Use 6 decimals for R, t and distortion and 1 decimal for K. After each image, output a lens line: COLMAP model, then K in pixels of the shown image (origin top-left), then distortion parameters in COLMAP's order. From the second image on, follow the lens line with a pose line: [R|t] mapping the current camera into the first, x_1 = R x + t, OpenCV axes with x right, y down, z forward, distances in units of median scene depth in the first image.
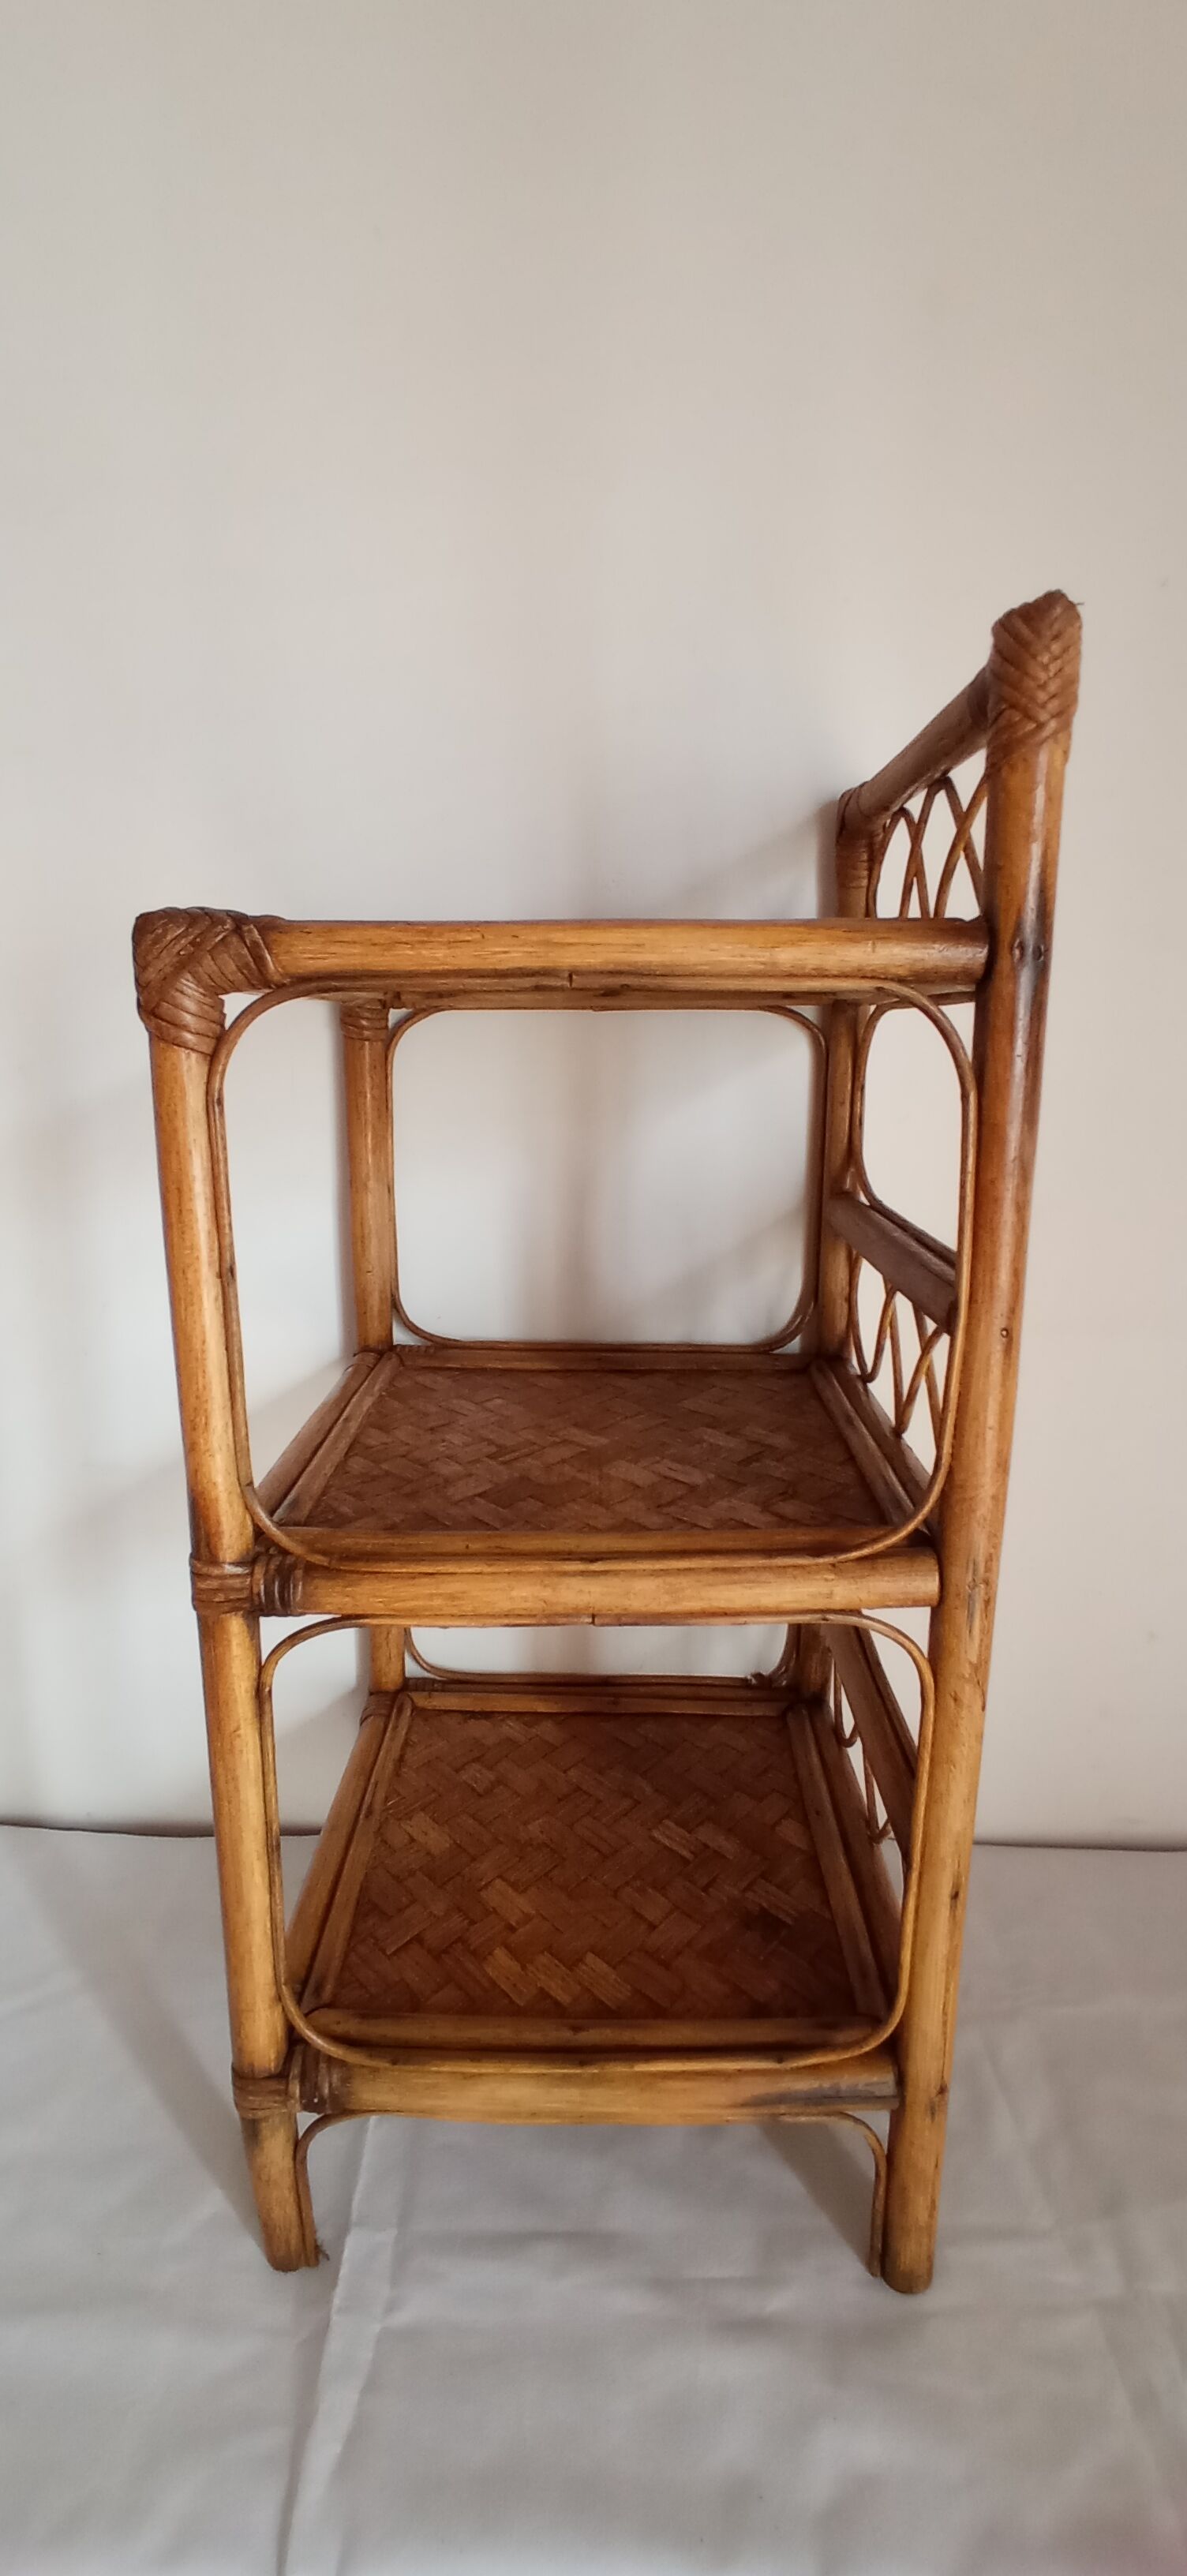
lens RADIAL K [[1147.4, 0, 607.9], [0, 1147.4, 1301.7], [0, 0, 1]] dist [-0.048900, 0.034888]
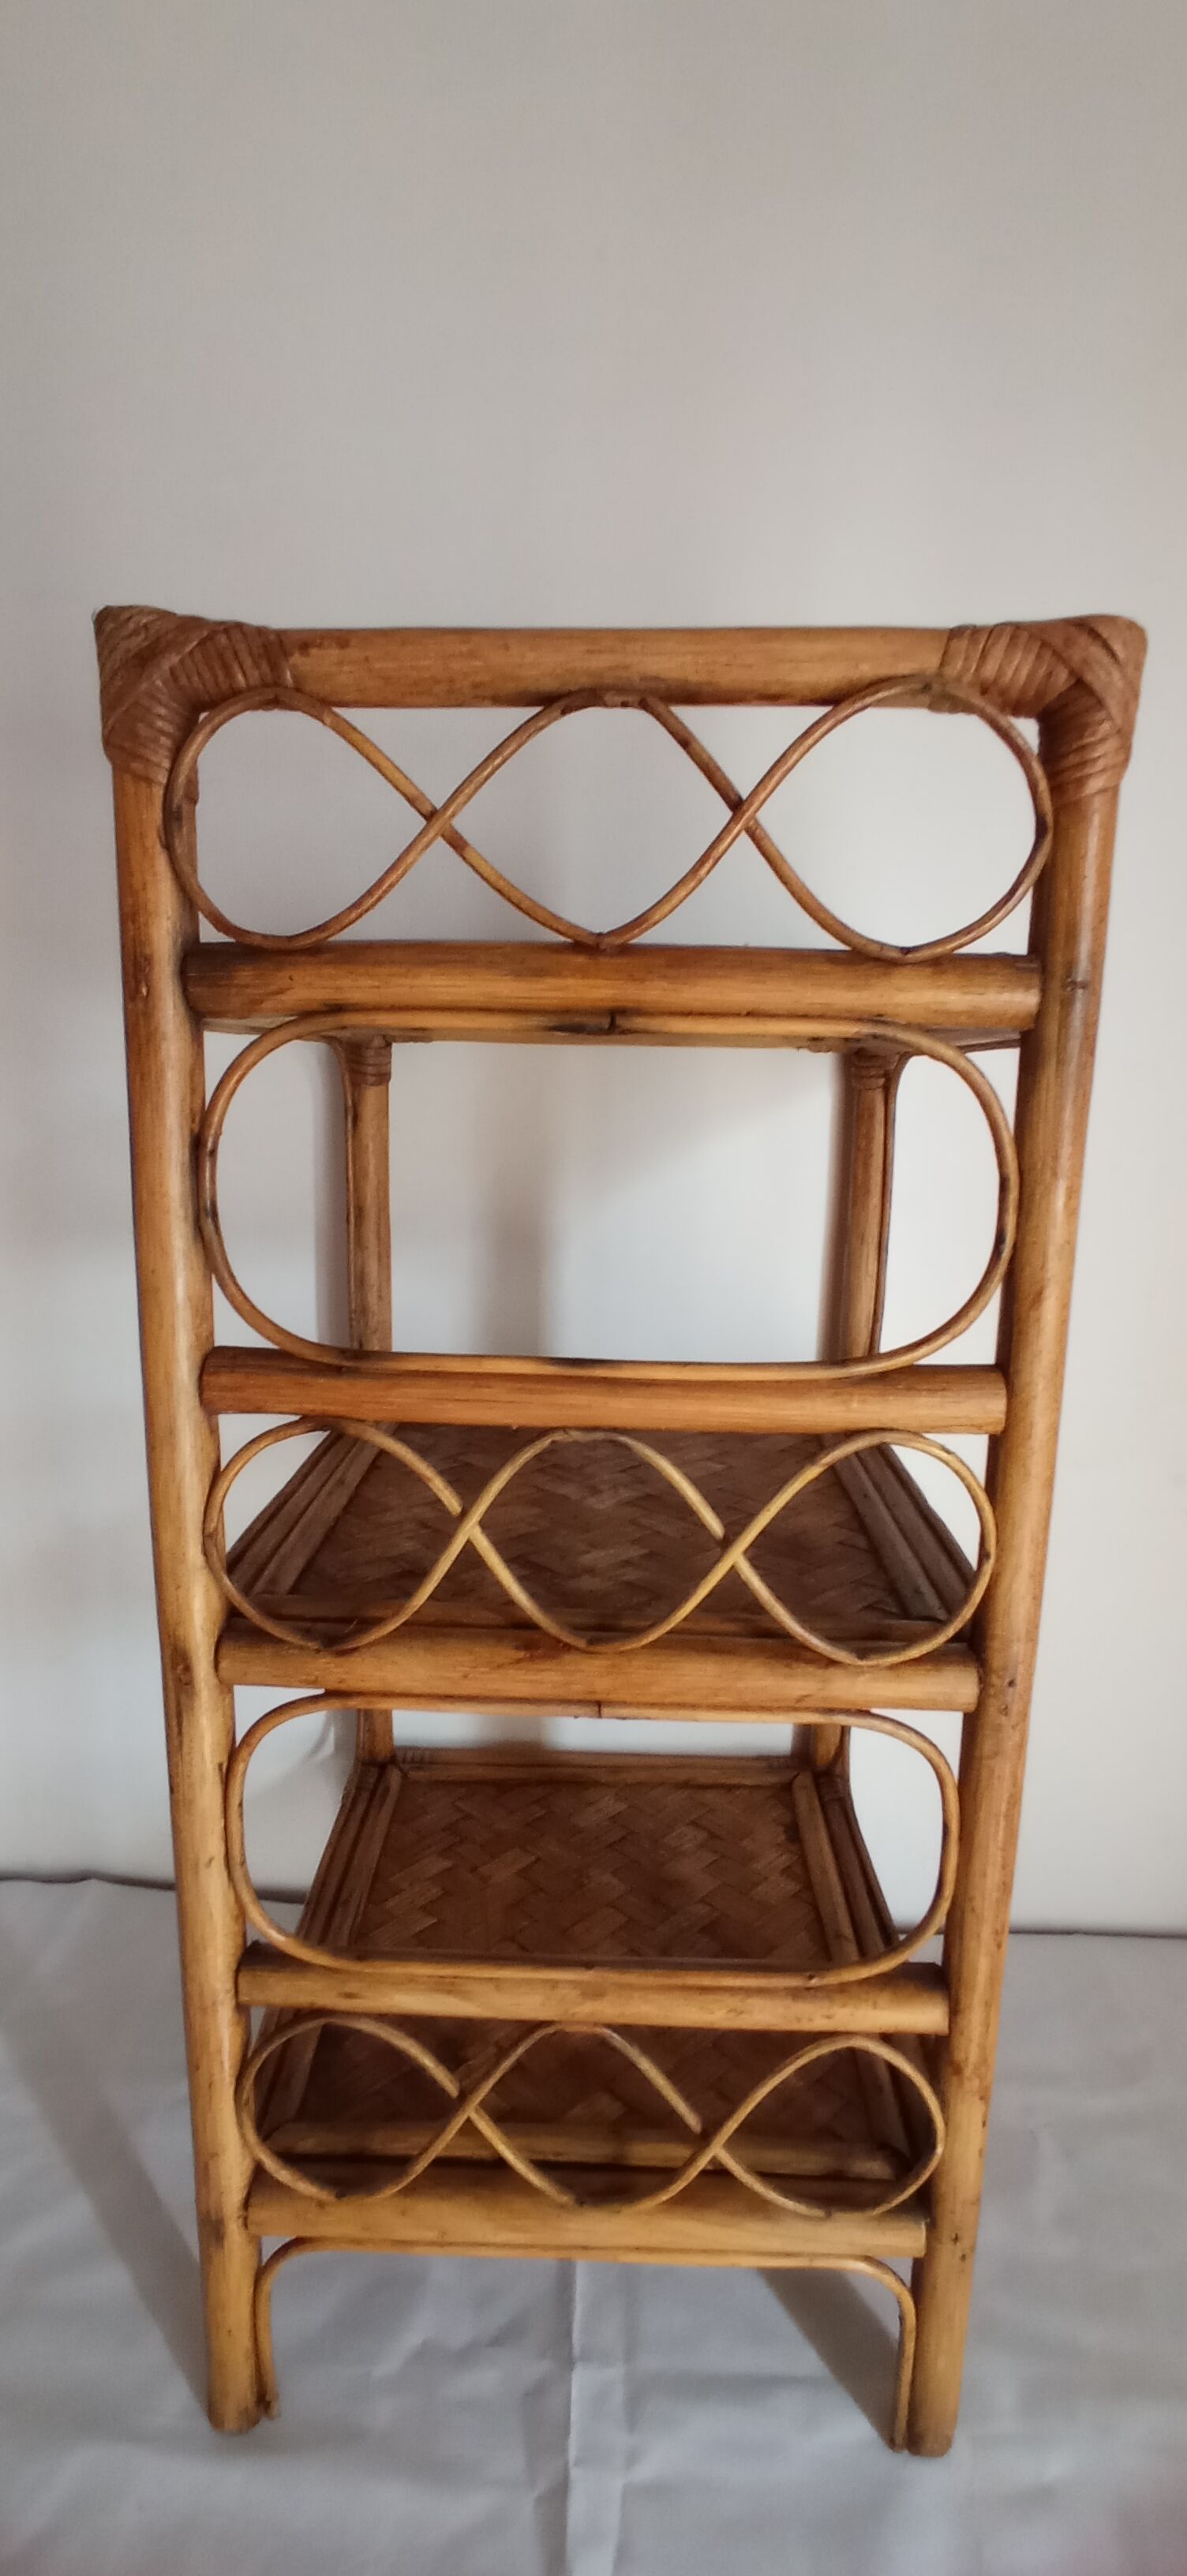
lens RADIAL K [[1147.4, 0, 607.9], [0, 1147.4, 1301.7], [0, 0, 1]] dist [-0.048900, 0.034888]
pose [[-0.012642, 0.187458, -0.982191, 0.975197], [-0.244421, 0.951893, 0.184821, -0.233736], [0.969587, 0.242404, 0.033784, 1.030357]]
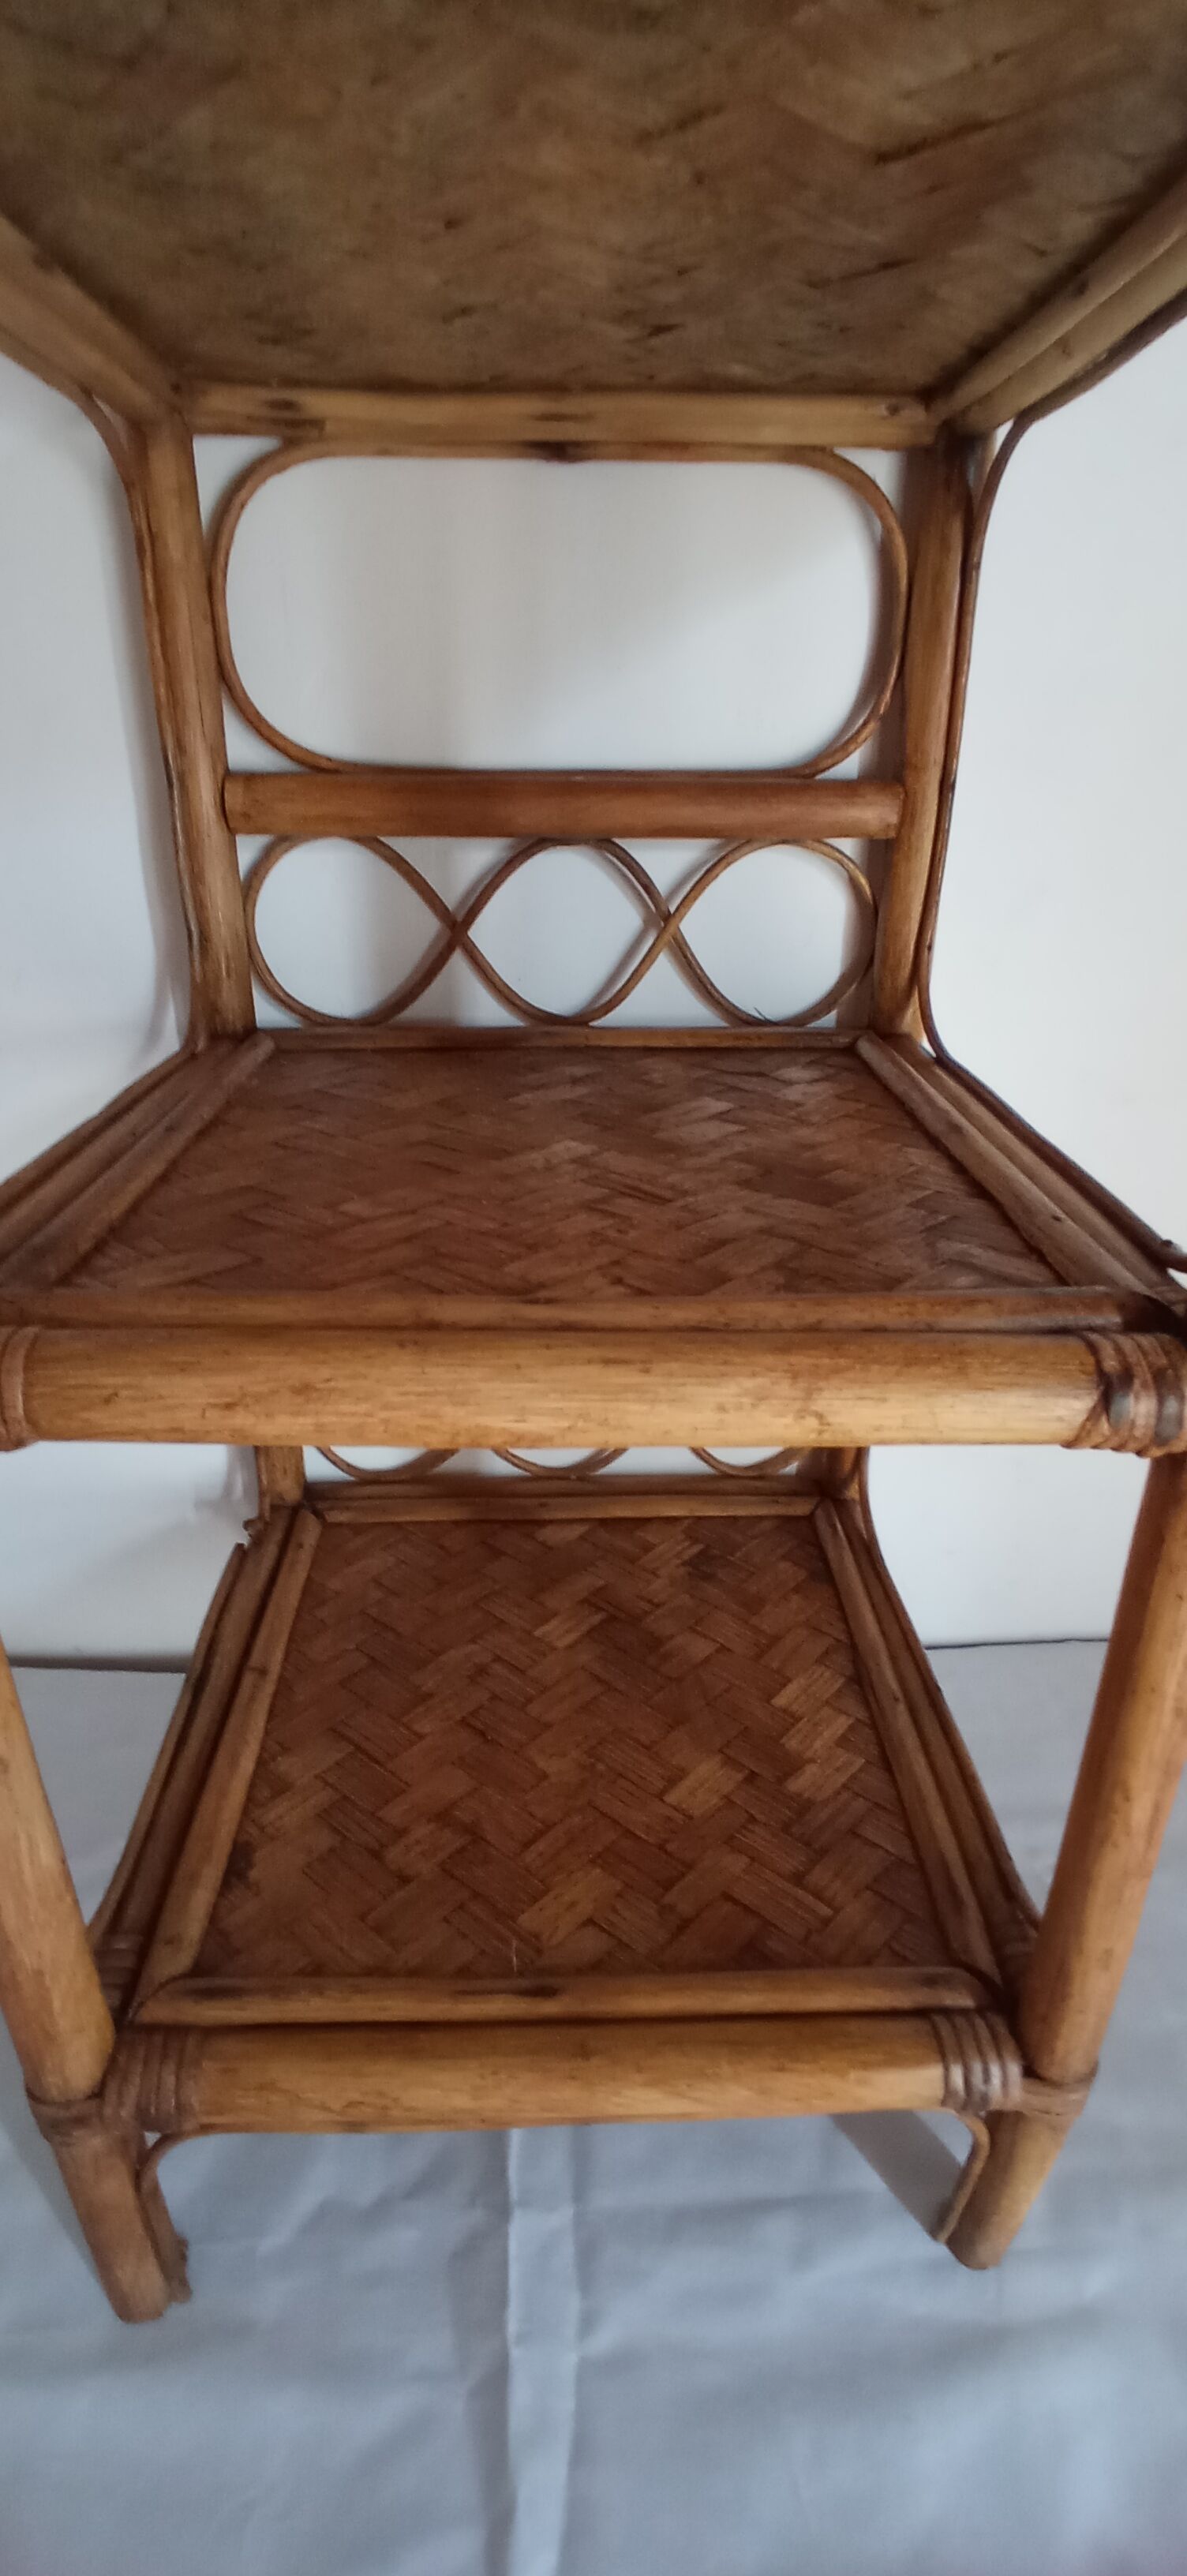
lens RADIAL K [[1170.6, 0, 601.8], [0, 1170.6, 1273.8], [0, 0, 1]] dist [-0.079515, 0.058536]
pose [[-0.034345, -0.416700, 0.908395, -0.688491], [0.213186, 0.884957, 0.414009, -0.087944], [-0.976408, 0.207876, 0.058441, 1.059796]]
